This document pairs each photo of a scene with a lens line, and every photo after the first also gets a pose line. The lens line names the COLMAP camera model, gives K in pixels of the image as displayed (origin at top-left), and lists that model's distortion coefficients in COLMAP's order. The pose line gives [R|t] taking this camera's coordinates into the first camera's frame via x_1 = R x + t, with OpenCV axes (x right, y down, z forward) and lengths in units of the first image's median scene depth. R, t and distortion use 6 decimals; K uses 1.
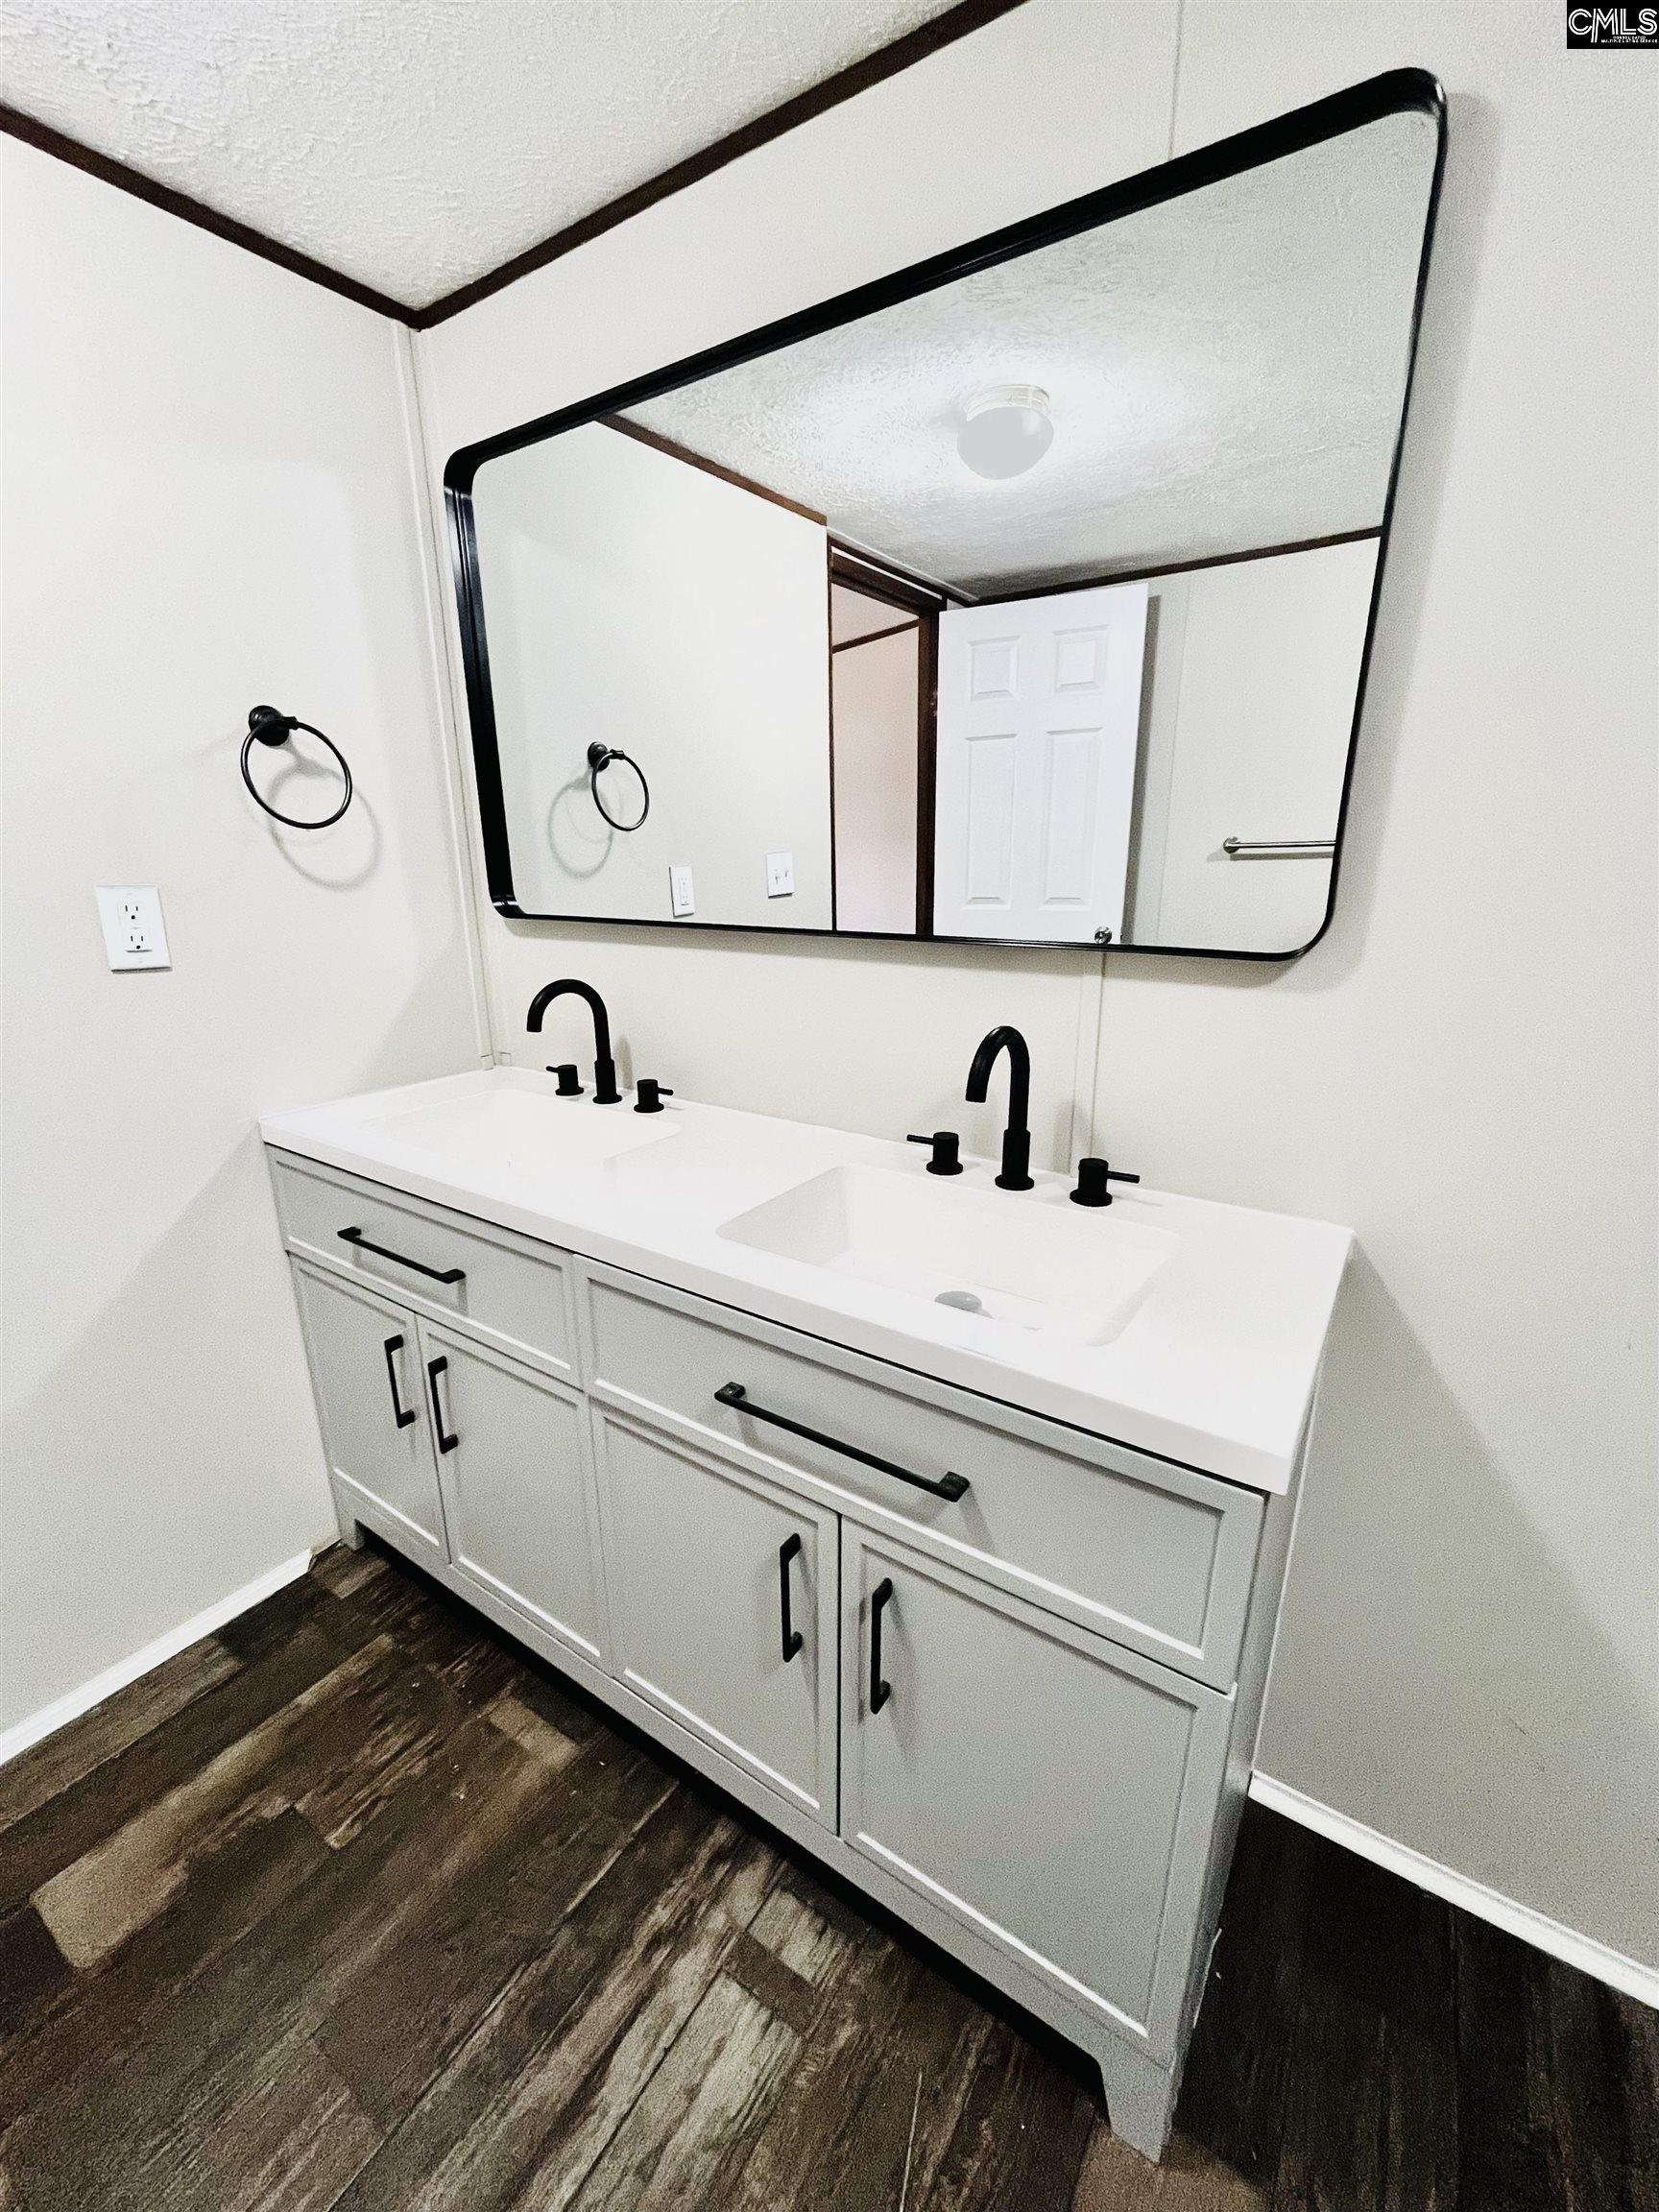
lens RADIAL K [[902.7, 0, 821.7], [0, 902.7, 1119.1], [0, 0, 1]] dist [-0.005609, 0.000561]
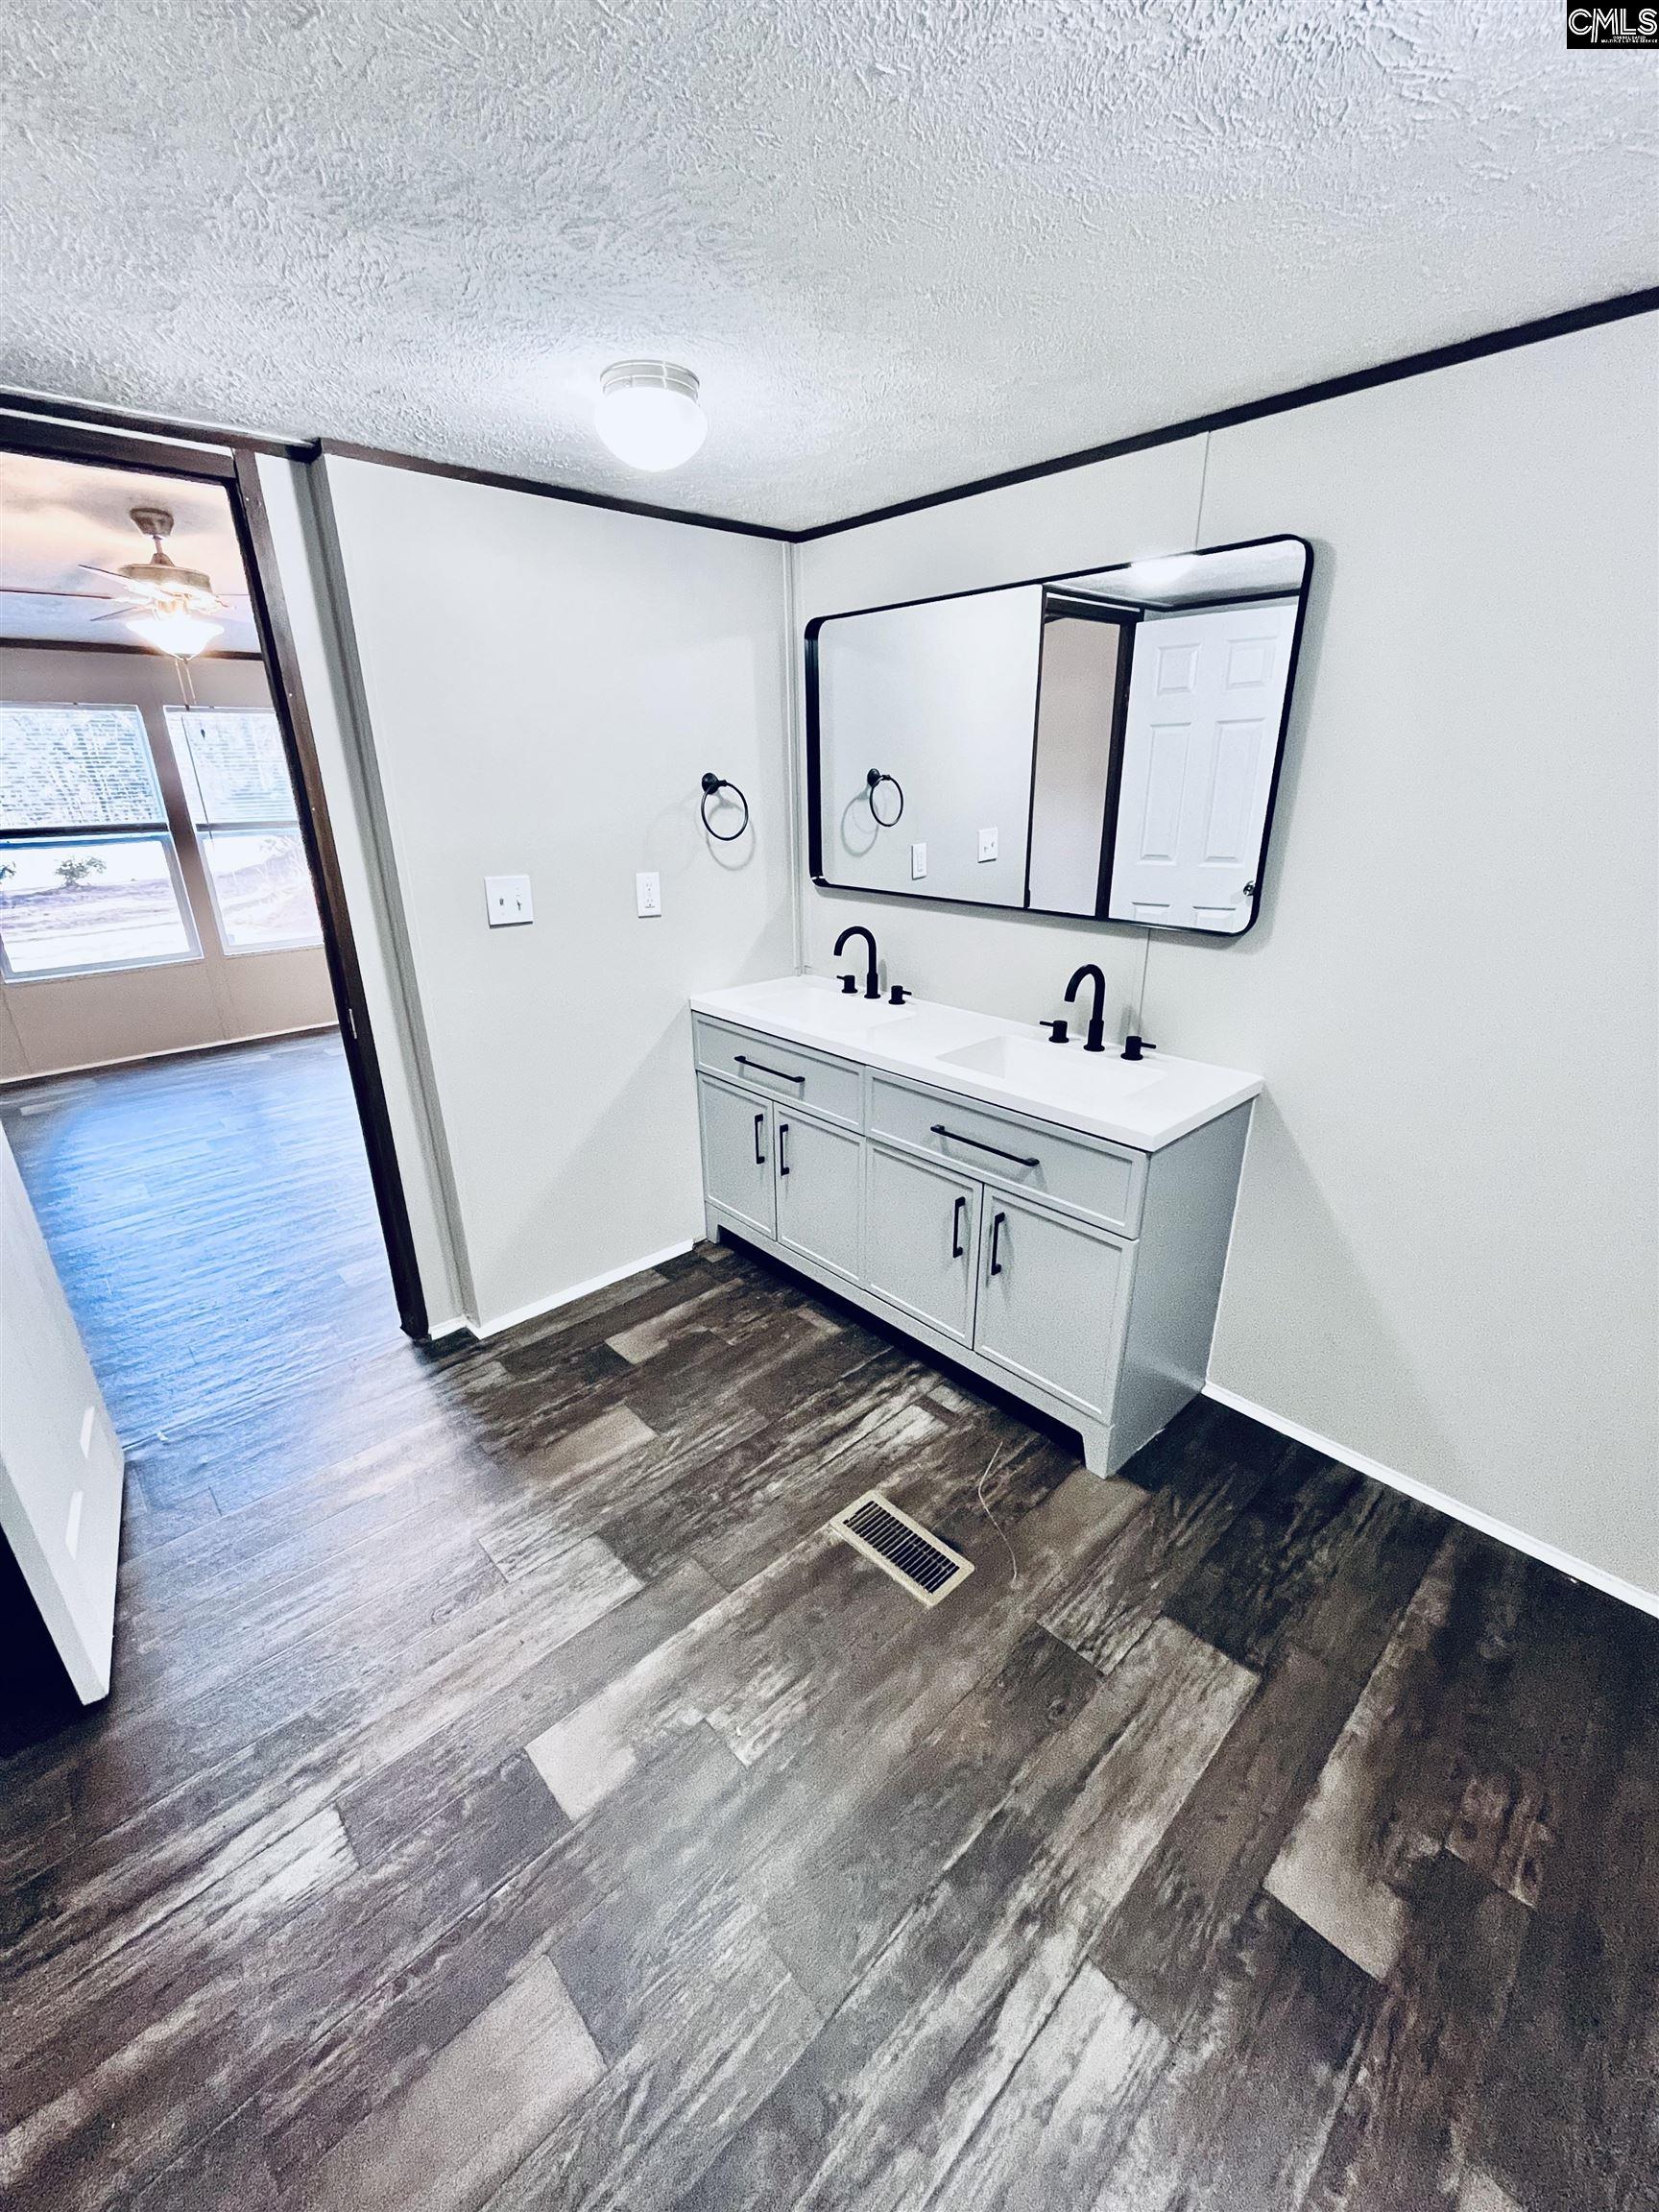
lens RADIAL K [[902.7, 0, 817.8], [0, 902.7, 1123.0], [0, 0, 1]] dist [-0.005609, 0.000561]
pose [[0.973181, 0.078722, -0.216153, 0.067148], [-0.058677, 0.993490, 0.097643, 0.071293], [0.222432, -0.082341, 0.971465, -0.911512]]
